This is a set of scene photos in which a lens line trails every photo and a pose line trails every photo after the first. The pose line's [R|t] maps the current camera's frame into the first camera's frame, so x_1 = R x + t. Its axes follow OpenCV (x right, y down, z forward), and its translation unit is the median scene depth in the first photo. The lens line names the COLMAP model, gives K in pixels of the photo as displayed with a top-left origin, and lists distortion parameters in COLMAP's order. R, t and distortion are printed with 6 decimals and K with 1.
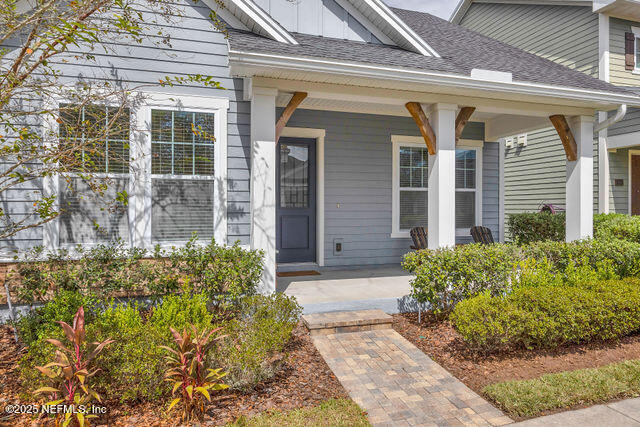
lens RADIAL K [[410.6, 0, 319.9], [0, 410.6, 210.7], [0, 0, 1]] dist [0.000658, 0.000247]
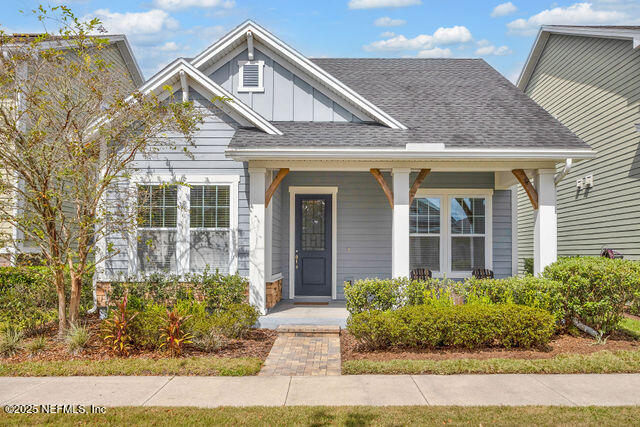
lens RADIAL K [[487.8, 0, 322.3], [0, 487.8, 248.4], [0, 0, 1]] dist [-0.000549, 0.002014]
pose [[0.950041, -0.001015, -0.312124, 0.596765], [-0.006286, 0.999730, -0.022384, 0.024270], [0.312062, 0.023228, 0.949778, -0.542843]]
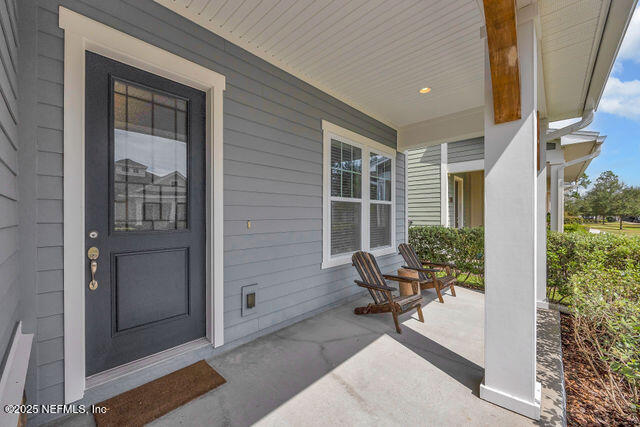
lens RADIAL K [[253.9, 0, 319.6], [0, 253.9, 216.1], [0, 0, 1]] dist [0.000334, 0.000007]
pose [[0.866598, -0.003675, 0.498993, -0.062065], [0.005879, 0.999979, -0.002844, -0.032296], [-0.498972, 0.005398, 0.866601, 0.947000]]
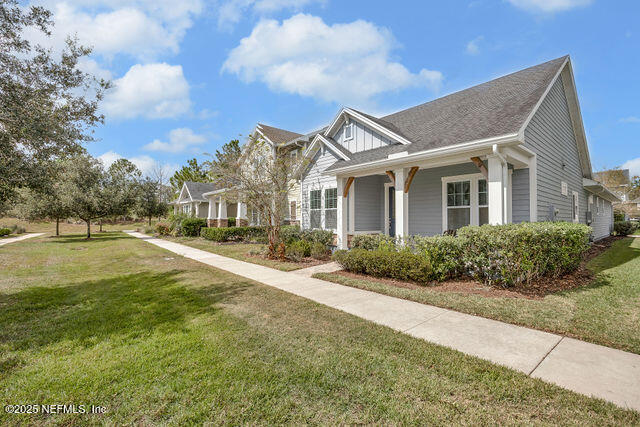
lens RADIAL K [[282.4, 0, 320.0], [0, 282.4, 213.5], [0, 0, 1]] dist [-0.022498, 0.000646]
pose [[0.382790, -0.022635, -0.923558, 1.625481], [-0.009746, 0.999545, -0.028537, 0.017428], [0.923784, 0.019925, 0.382395, 0.079939]]
